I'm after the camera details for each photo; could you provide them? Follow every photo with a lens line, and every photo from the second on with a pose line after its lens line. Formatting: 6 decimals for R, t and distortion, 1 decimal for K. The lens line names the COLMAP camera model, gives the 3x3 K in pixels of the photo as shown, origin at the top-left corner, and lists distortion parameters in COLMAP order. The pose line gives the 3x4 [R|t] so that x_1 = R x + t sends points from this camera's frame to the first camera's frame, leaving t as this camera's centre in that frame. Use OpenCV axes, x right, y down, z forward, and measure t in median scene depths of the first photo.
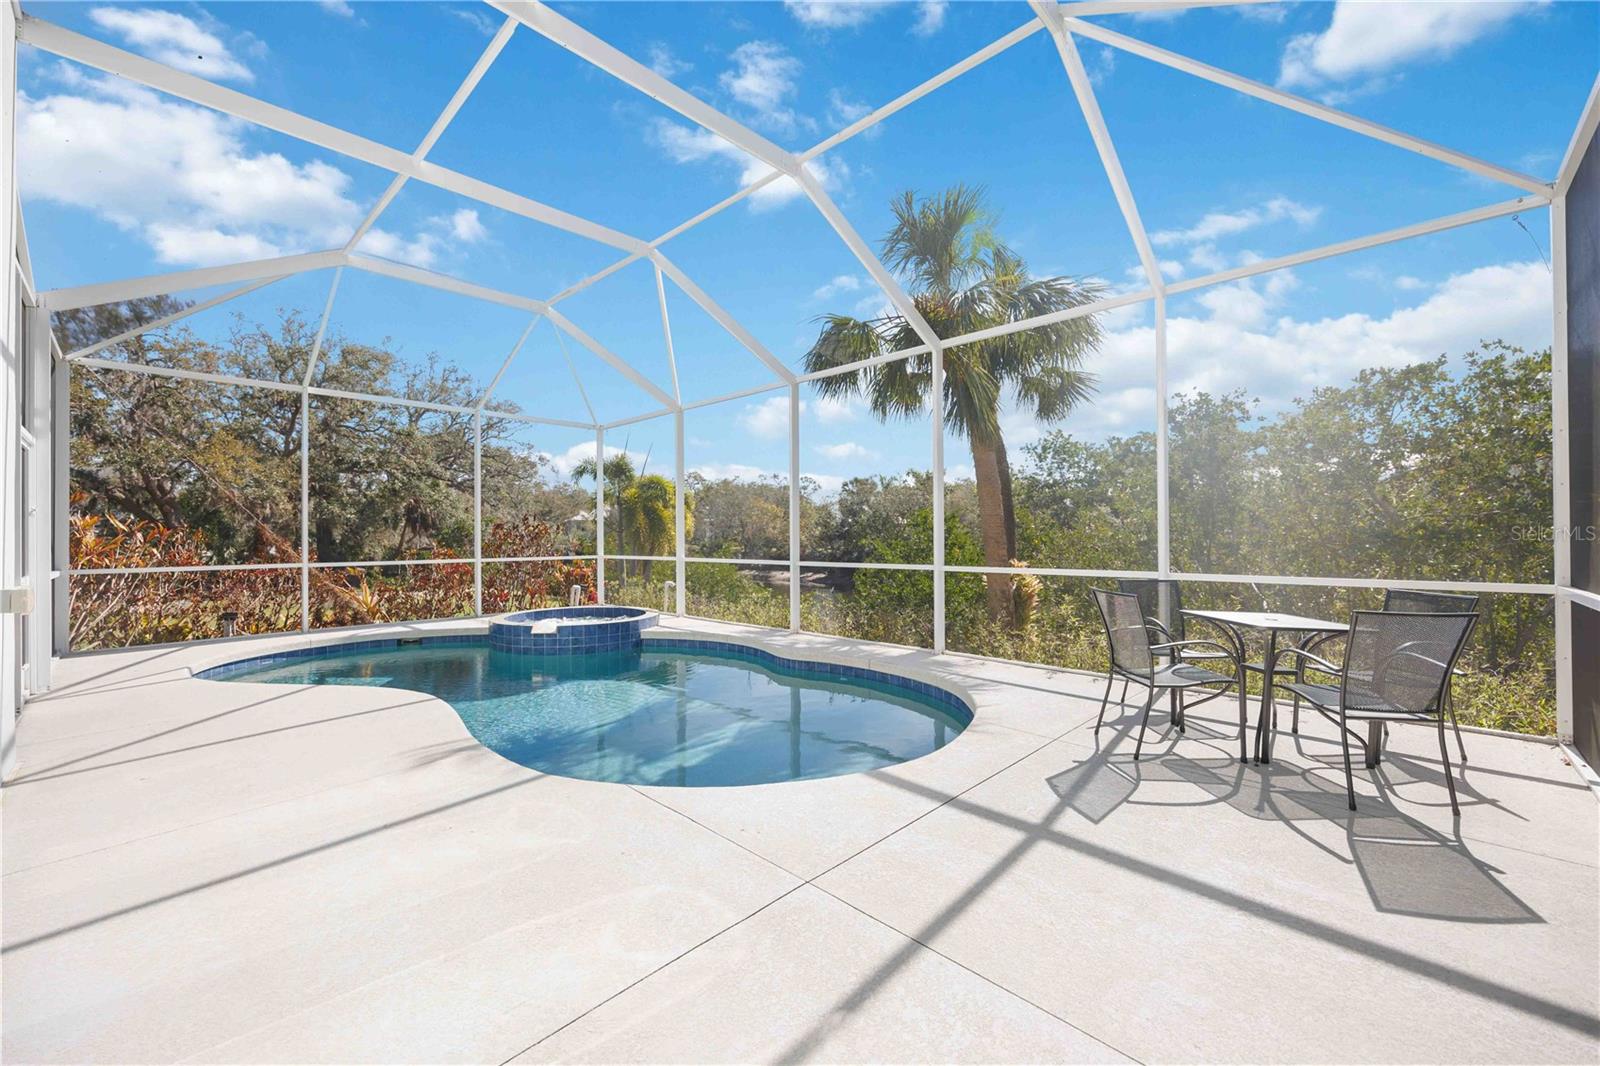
lens RADIAL K [[641.8, 0, 798.8], [0, 641.8, 530.8], [0, 0, 1]] dist [0.003020, -0.000370]
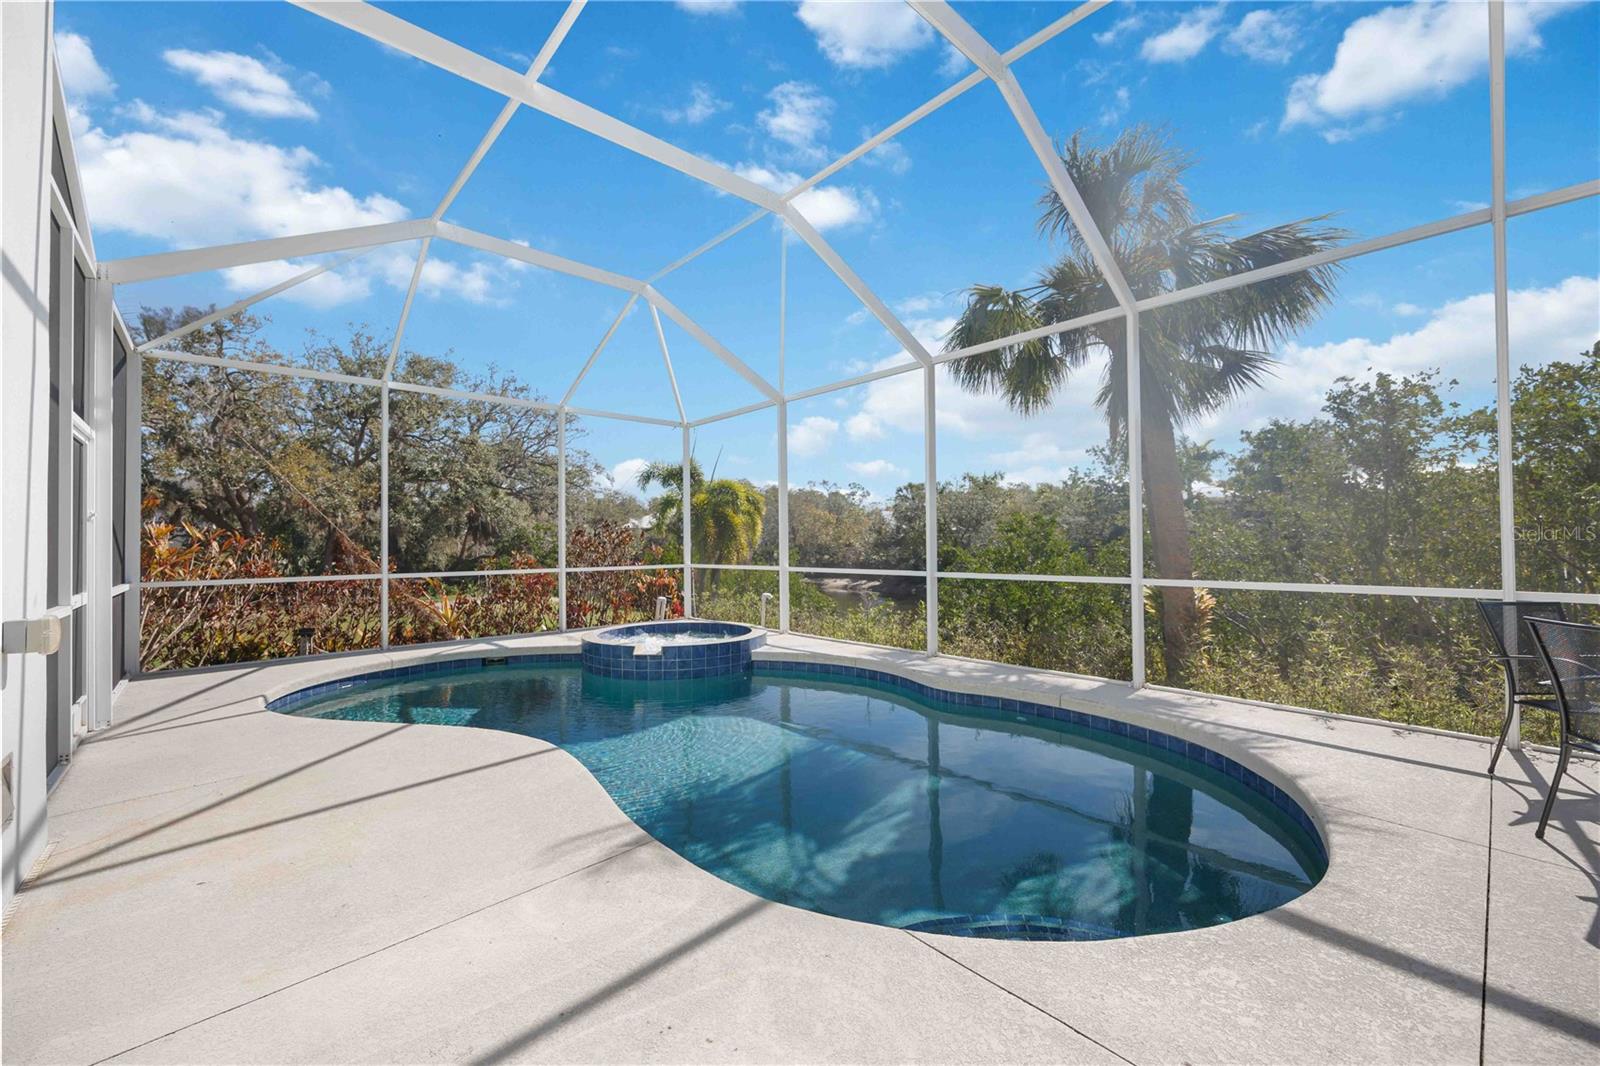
lens RADIAL K [[641.8, 0, 801.3], [0, 641.8, 533.1], [0, 0, 1]] dist [0.003020, -0.000370]
pose [[0.997941, -0.004092, -0.064012, -0.100761], [0.003628, 0.999966, -0.007371, 0.000761], [0.064040, 0.007124, 0.997922, 0.107225]]
